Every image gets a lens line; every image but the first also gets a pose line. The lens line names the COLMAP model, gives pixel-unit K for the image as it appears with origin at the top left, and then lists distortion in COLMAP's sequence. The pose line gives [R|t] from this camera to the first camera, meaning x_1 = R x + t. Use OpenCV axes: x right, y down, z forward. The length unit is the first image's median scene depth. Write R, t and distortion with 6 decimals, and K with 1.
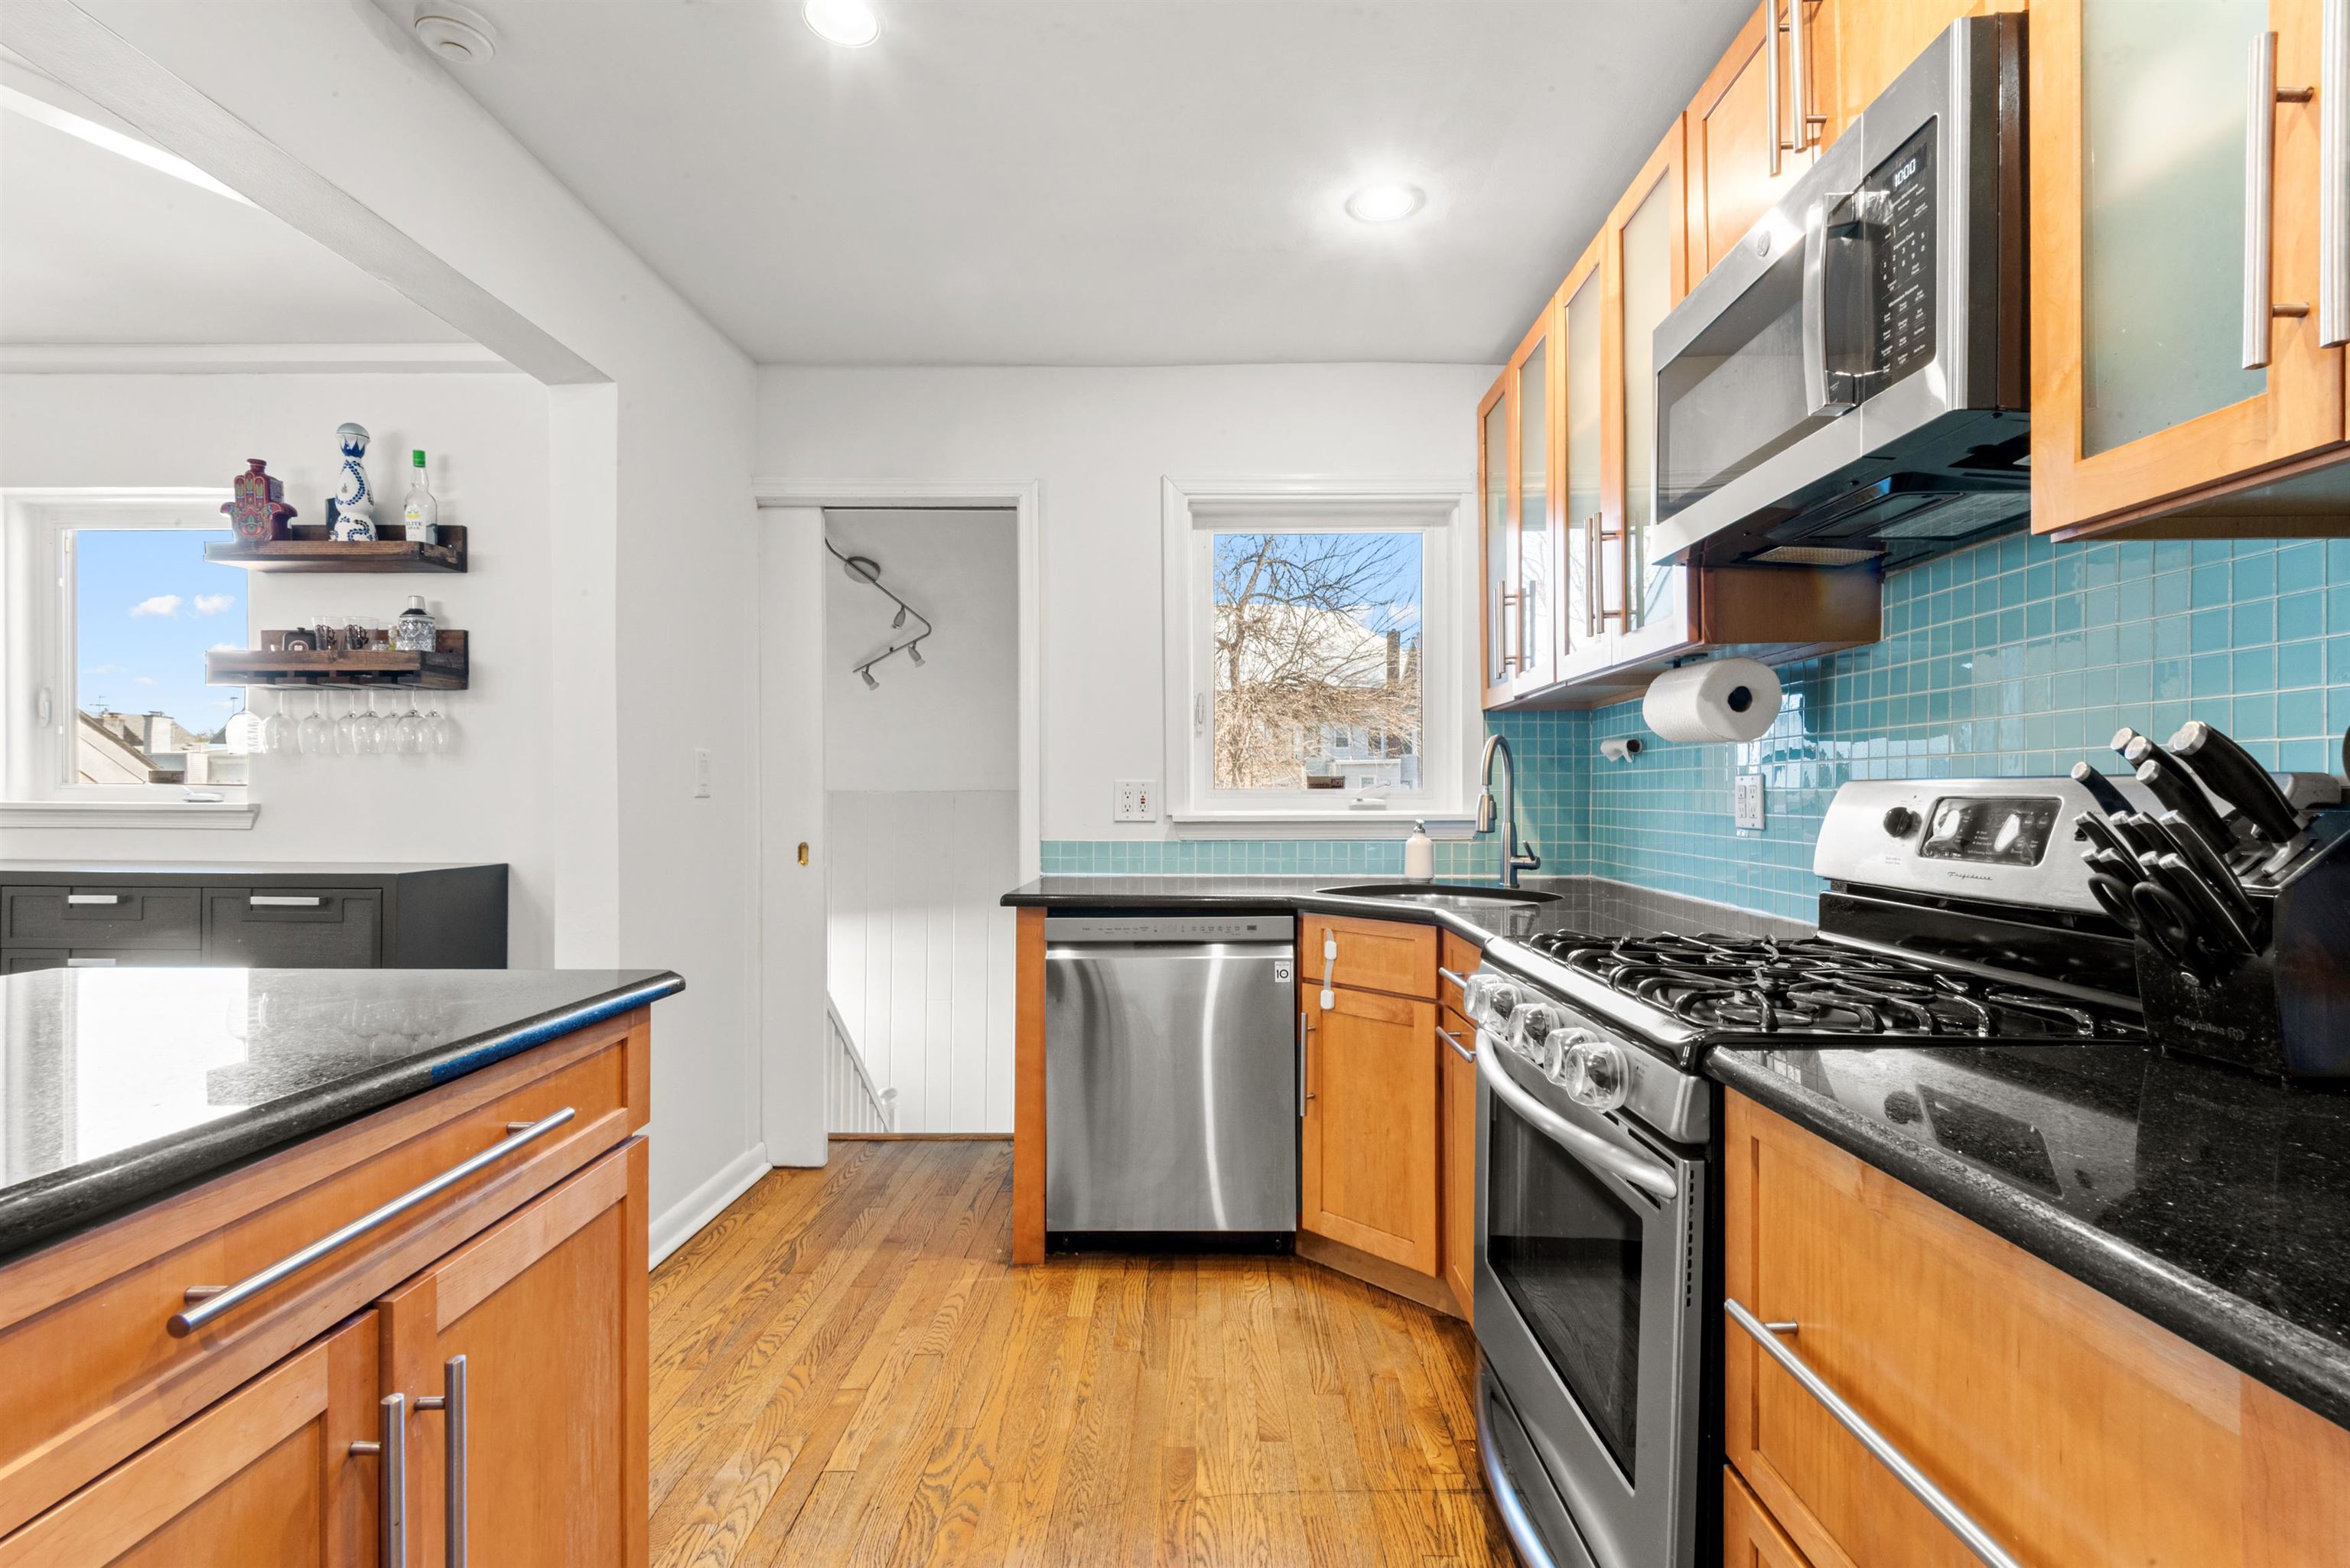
lens RADIAL K [[1075.1, 0, 1177.6], [0, 1075.1, 790.8], [0, 0, 1]] dist [0.032769, -0.018981]
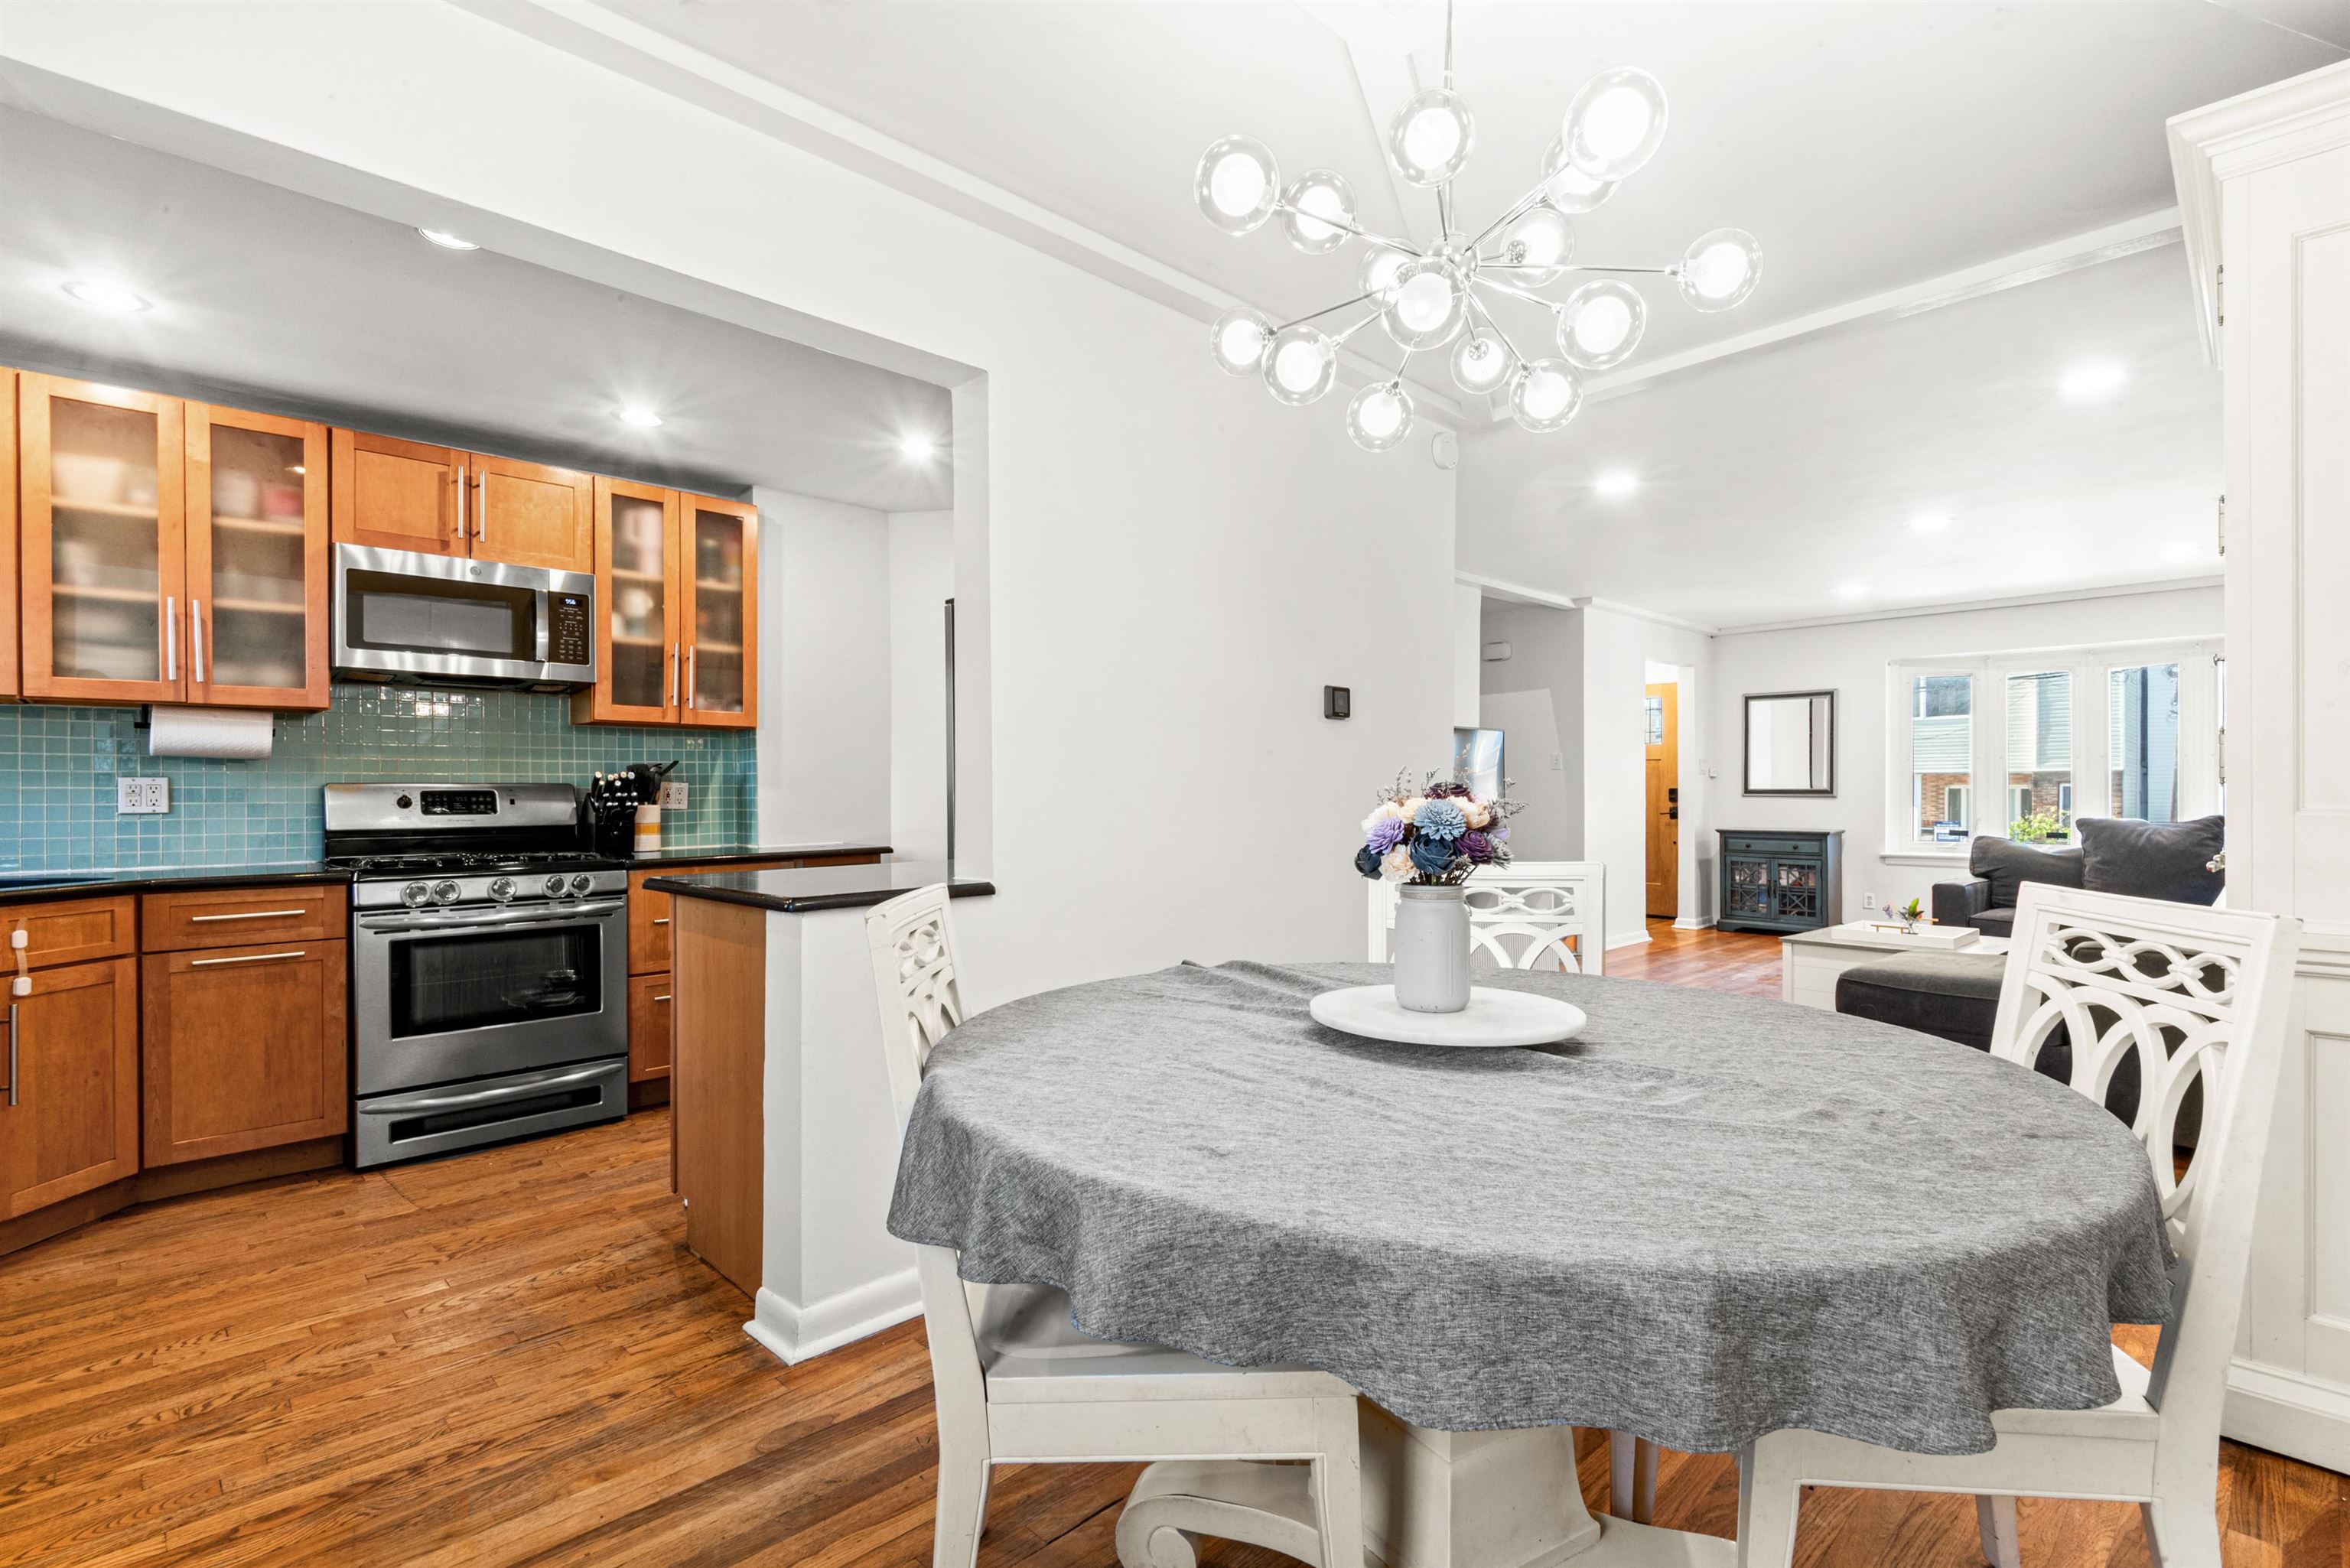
lens RADIAL K [[1075.1, 0, 1177.6], [0, 1075.1, 790.8], [0, 0, 1]] dist [0.032769, -0.018981]
pose [[-0.705430, 0.006008, 0.708754, -1.406080], [0.005477, 0.999980, -0.003025, 0.014480], [-0.708759, 0.001748, -0.705449, 0.960616]]
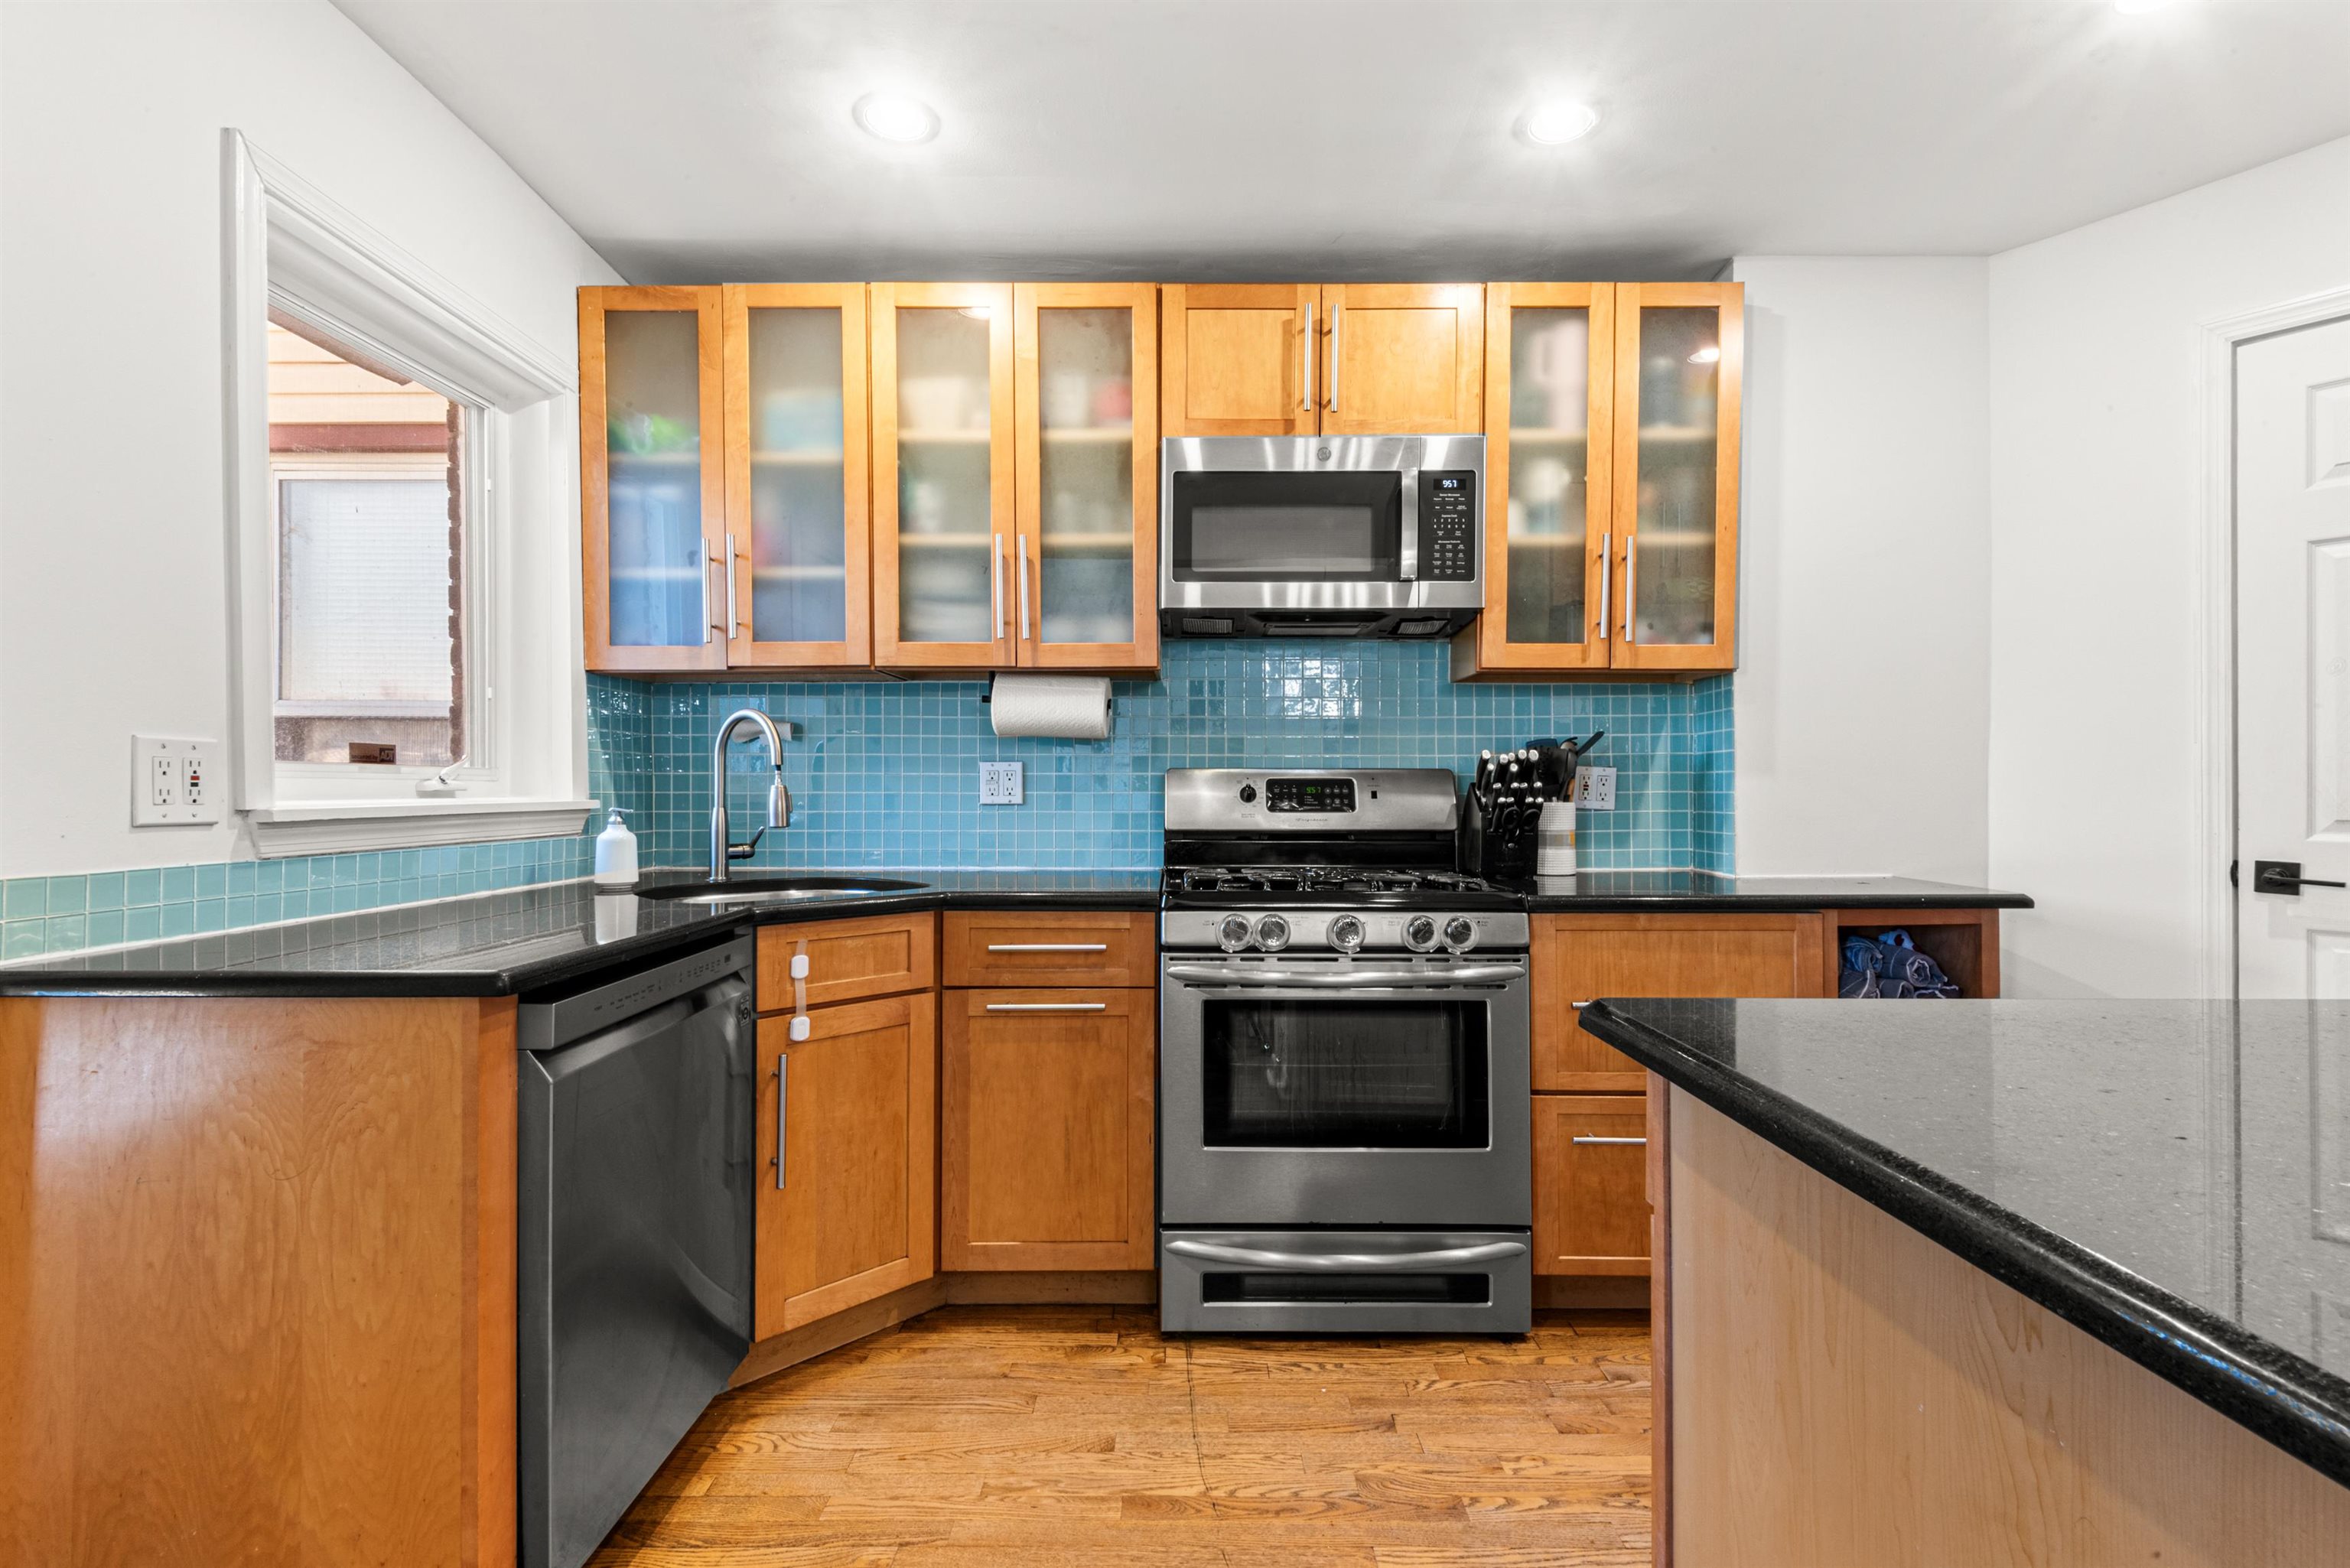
lens RADIAL K [[1075.1, 0, 1177.6], [0, 1075.1, 790.8], [0, 0, 1]] dist [0.032769, -0.018981]
pose [[-0.009079, -0.000695, 0.999959, -0.672745], [-0.002435, 0.999997, 0.000673, 0.016110], [-0.999956, -0.002429, -0.009080, 0.735260]]
